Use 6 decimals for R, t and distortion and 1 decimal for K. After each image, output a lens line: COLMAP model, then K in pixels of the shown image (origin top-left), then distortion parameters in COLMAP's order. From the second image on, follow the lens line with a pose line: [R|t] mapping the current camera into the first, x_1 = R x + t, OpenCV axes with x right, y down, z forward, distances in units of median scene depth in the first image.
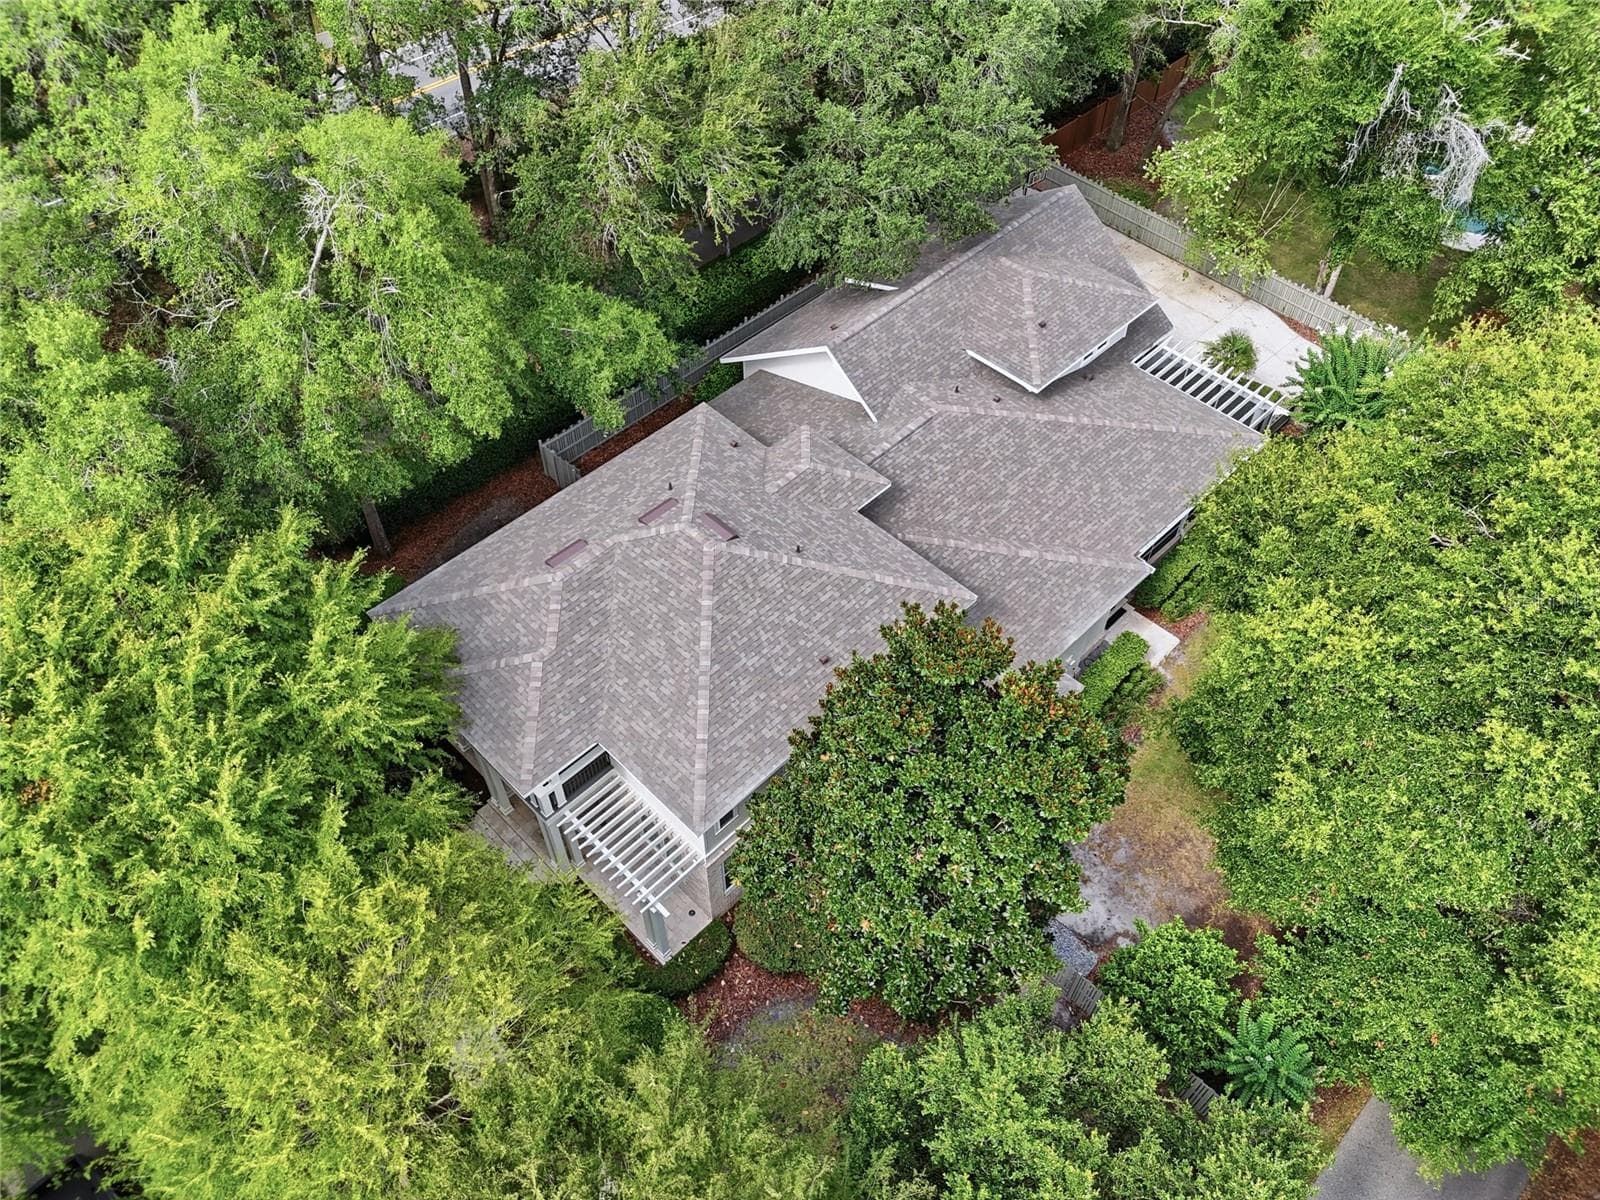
lens RADIAL K [[1198.1, 0, 794.8], [0, 1198.1, 597.5], [0, 0, 1]] dist [0.001174, -0.003832]
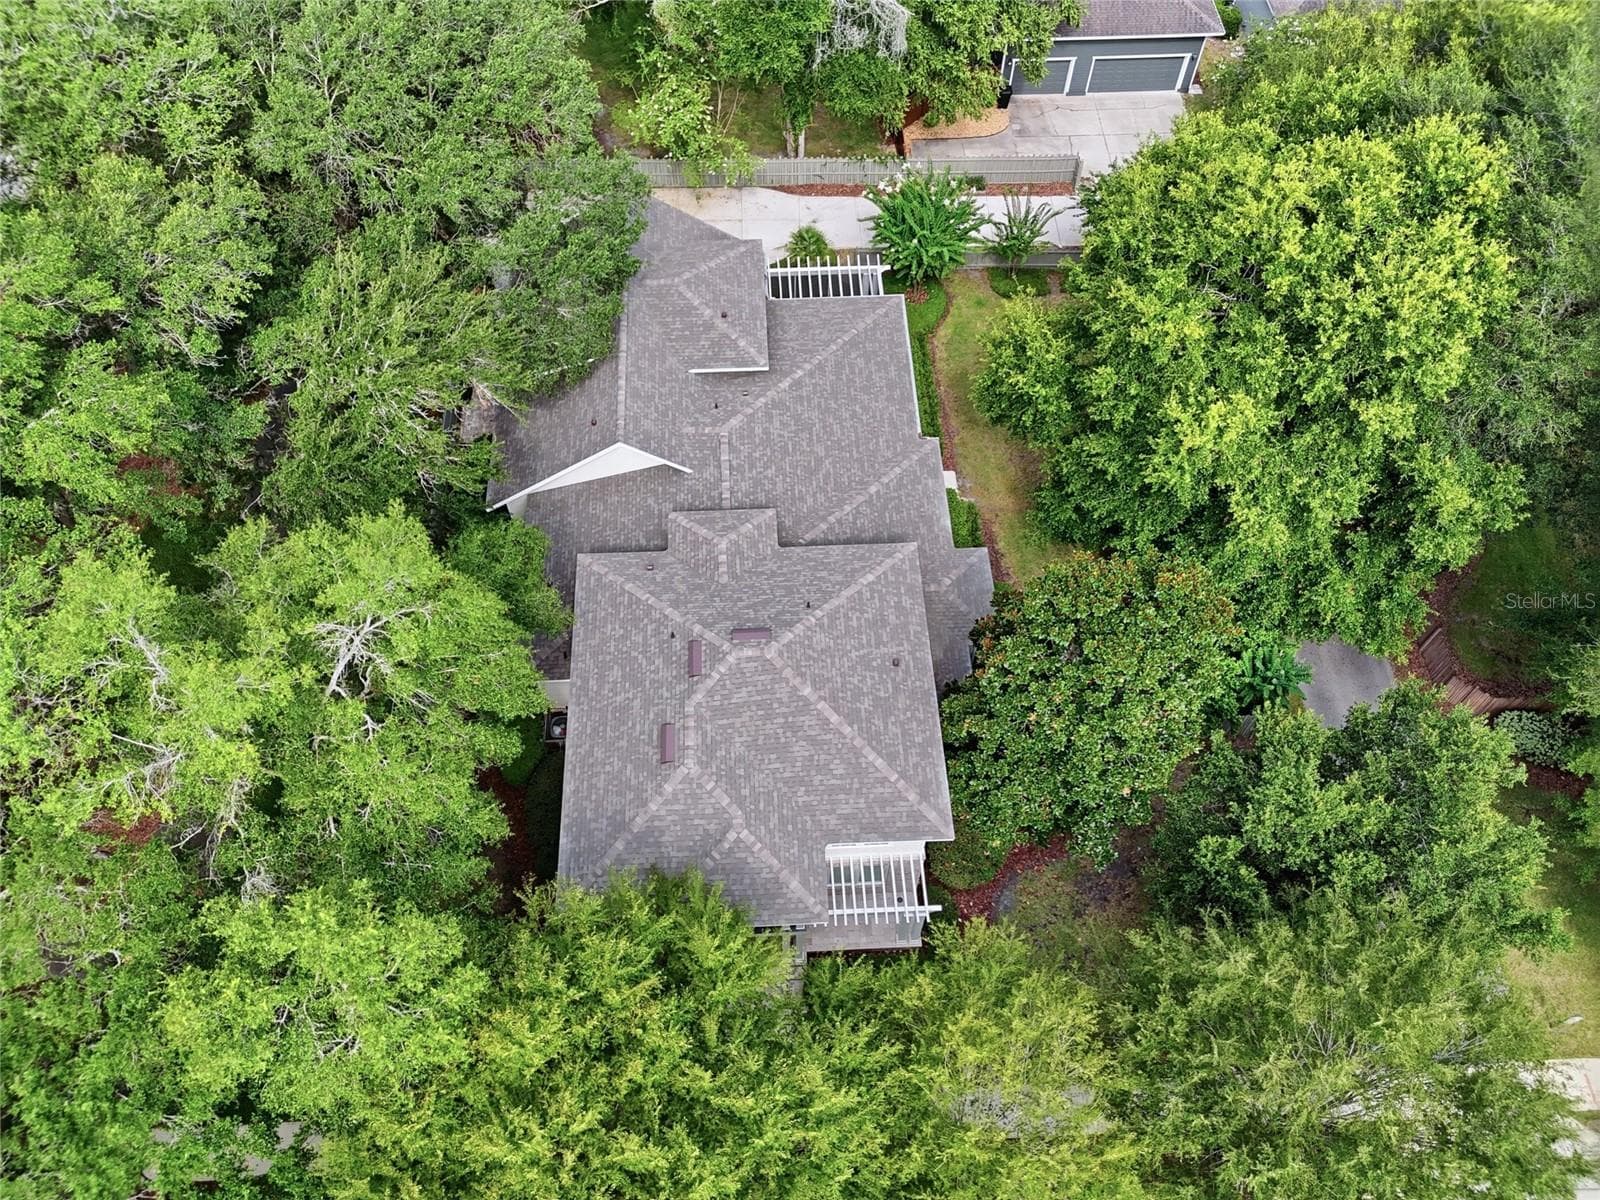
lens RADIAL K [[1198.1, 0, 794.8], [0, 1198.1, 597.5], [0, 0, 1]] dist [0.001174, -0.003832]
pose [[0.670980, -0.625181, 0.398667, -0.376592], [0.565324, 0.779247, 0.270525, -0.298499], [-0.479787, 0.043859, 0.876288, -0.007011]]
